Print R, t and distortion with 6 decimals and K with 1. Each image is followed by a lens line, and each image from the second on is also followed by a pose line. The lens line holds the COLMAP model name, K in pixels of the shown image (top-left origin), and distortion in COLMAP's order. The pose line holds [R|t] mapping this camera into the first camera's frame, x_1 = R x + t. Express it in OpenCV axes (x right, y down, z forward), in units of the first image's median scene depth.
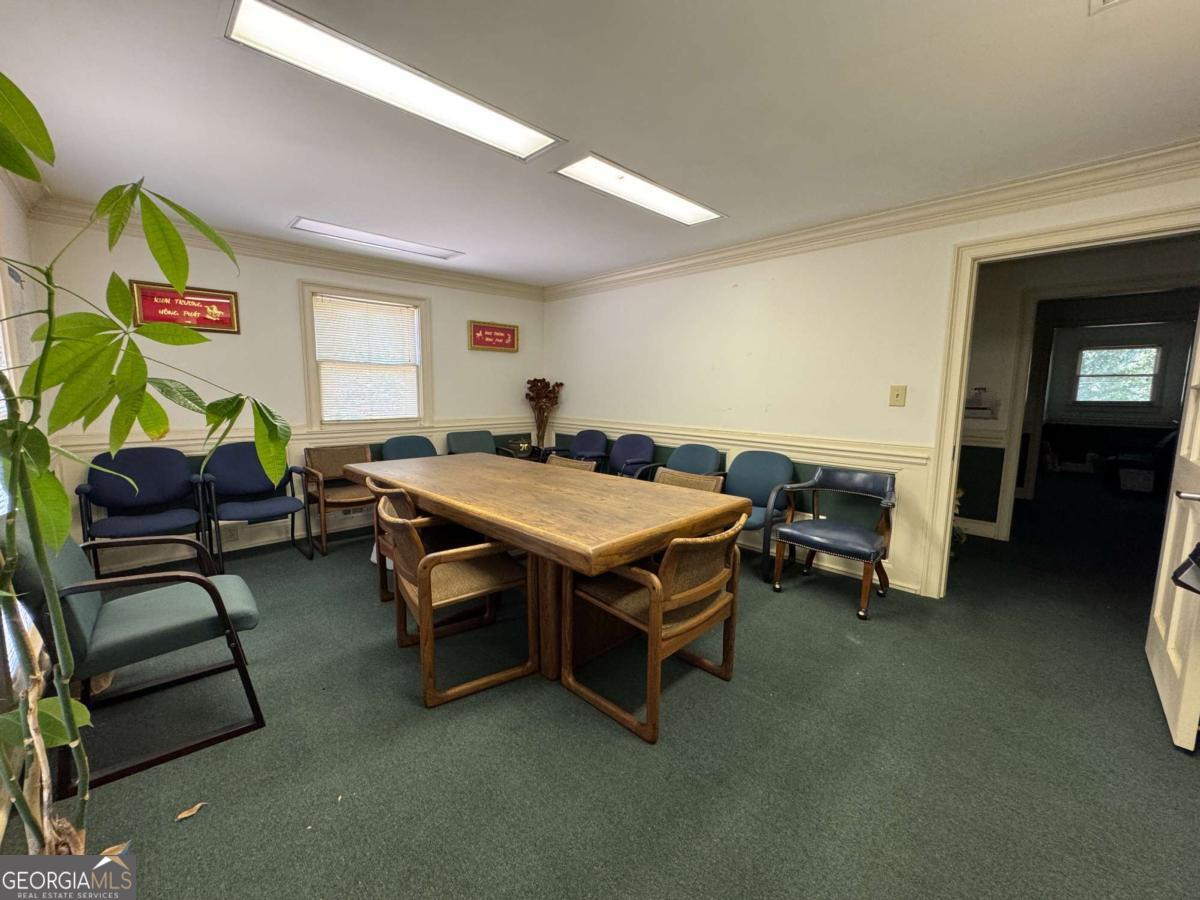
lens RADIAL K [[479.8, 0, 601.7], [0, 479.8, 452.6], [0, 0, 1]] dist [-0.002160, -0.000239]
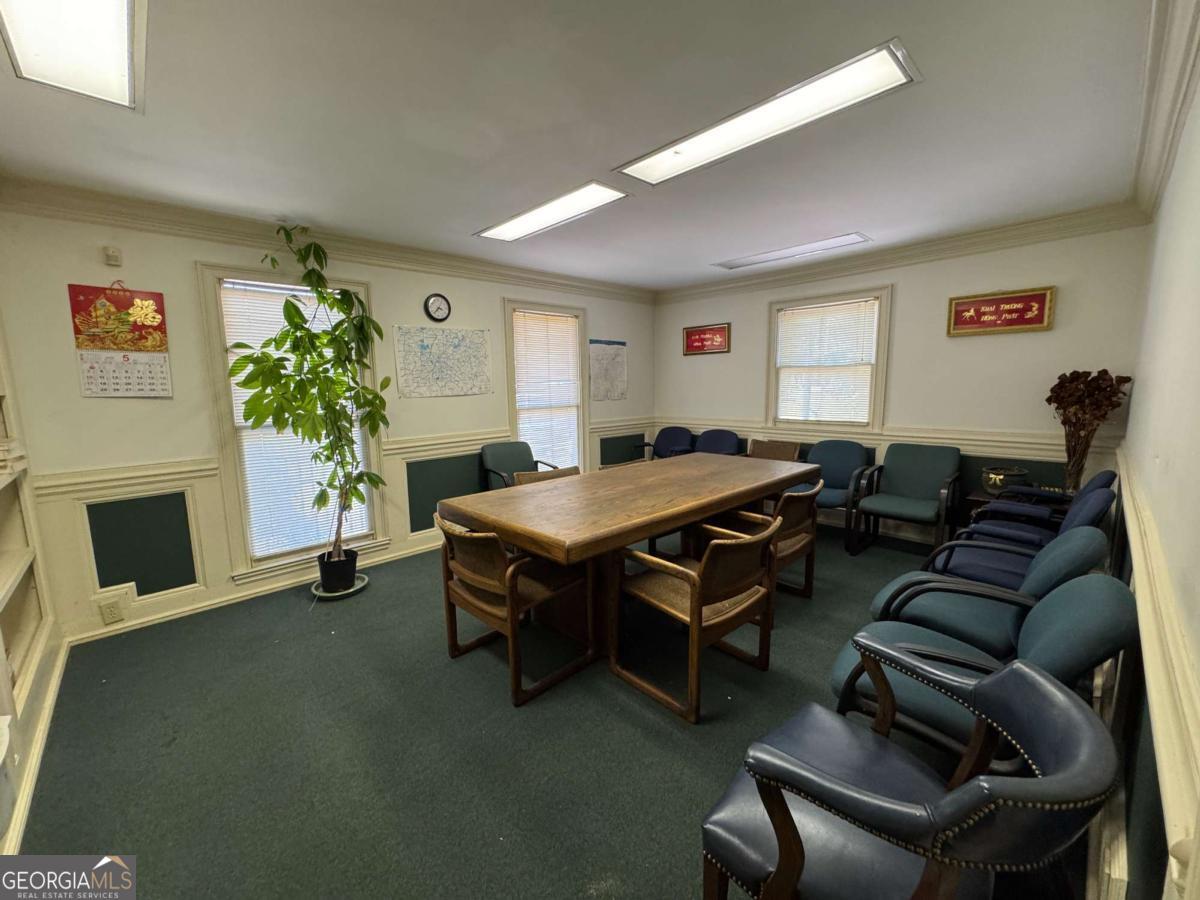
lens RADIAL K [[479.8, 0, 595.2], [0, 479.8, 450.6], [0, 0, 1]] dist [-0.002160, -0.000239]
pose [[-0.000742, 0.125281, -0.992121, 0.525421], [-0.113232, 0.985730, 0.124559, -0.076287], [0.993568, 0.112433, 0.013455, 0.495133]]
